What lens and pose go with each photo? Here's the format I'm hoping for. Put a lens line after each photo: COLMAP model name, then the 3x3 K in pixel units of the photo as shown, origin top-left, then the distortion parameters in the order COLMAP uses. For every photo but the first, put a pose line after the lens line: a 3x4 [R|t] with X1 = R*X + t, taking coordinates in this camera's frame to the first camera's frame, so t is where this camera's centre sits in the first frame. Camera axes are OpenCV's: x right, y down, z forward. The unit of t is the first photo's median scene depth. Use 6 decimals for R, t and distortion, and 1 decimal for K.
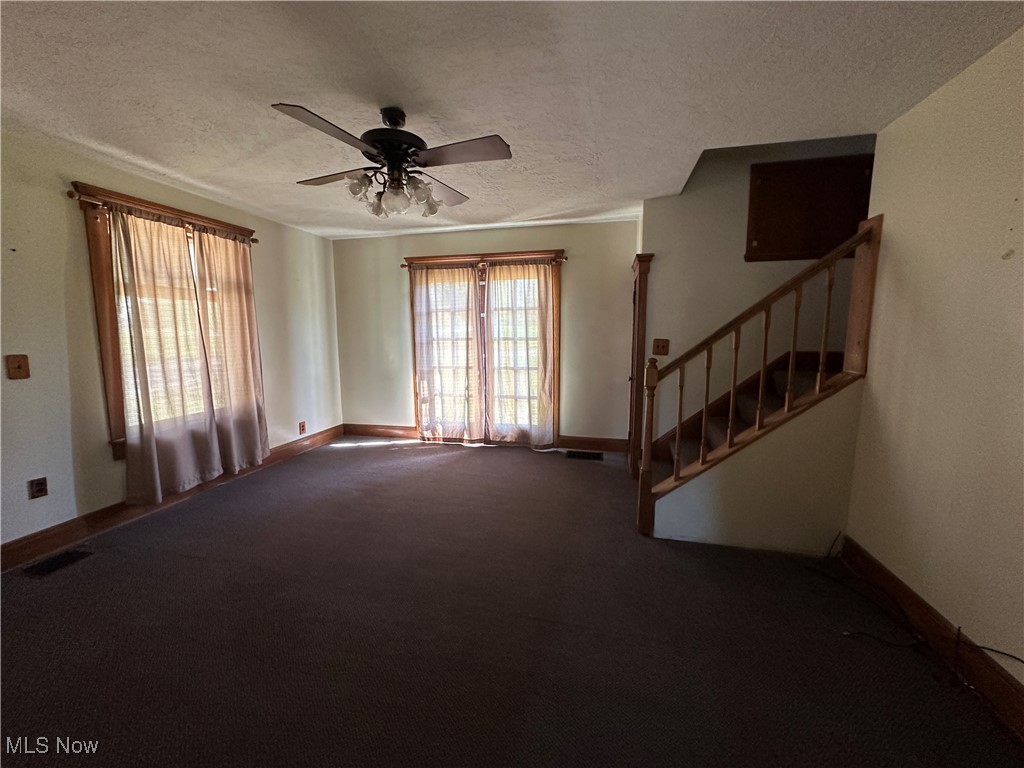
lens RADIAL K [[408.8, 0, 512.0], [0, 408.8, 384.0], [0, 0, 1]] dist [-0.002042, 0.000325]
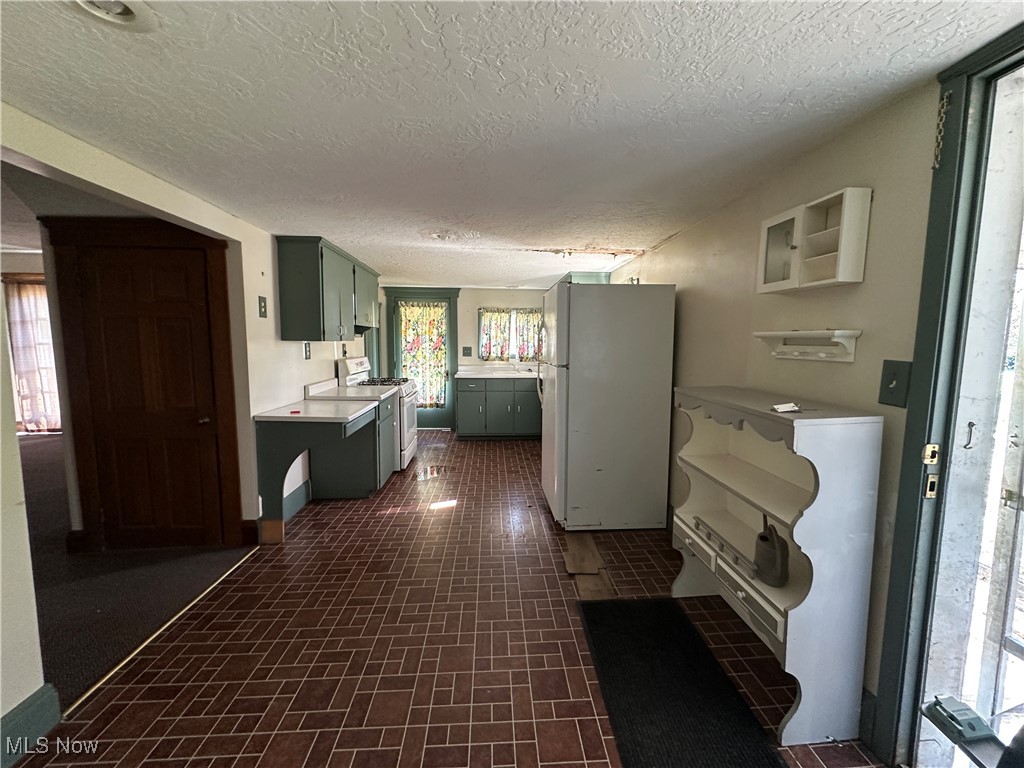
lens RADIAL K [[408.8, 0, 512.0], [0, 408.8, 384.0], [0, 0, 1]] dist [-0.002042, 0.000325]
pose [[0.958409, -0.013993, 0.285056, 0.829290], [0.022304, 0.999415, -0.025932, 0.068690], [-0.284526, 0.031212, 0.958160, -0.525466]]
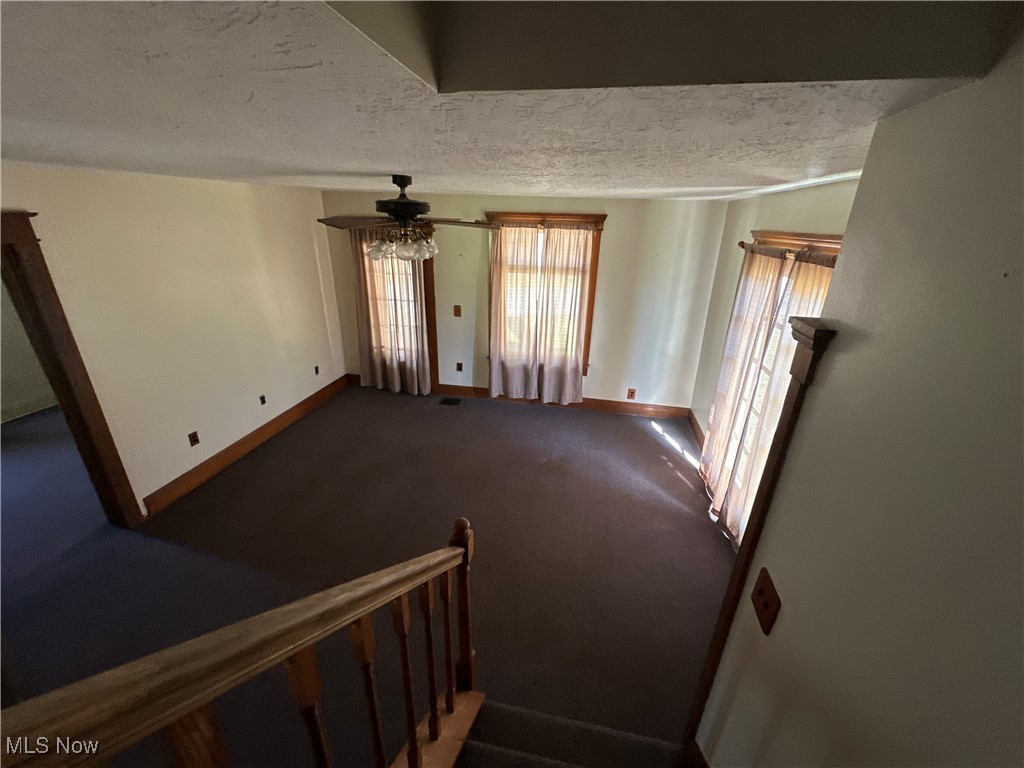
lens RADIAL K [[408.8, 0, 512.0], [0, 408.8, 384.0], [0, 0, 1]] dist [-0.002042, 0.000325]
pose [[0.041356, 0.380203, -0.923978, 0.481402], [-0.155989, 0.915886, 0.369891, -0.276346], [0.986893, 0.128833, 0.097184, 0.591772]]
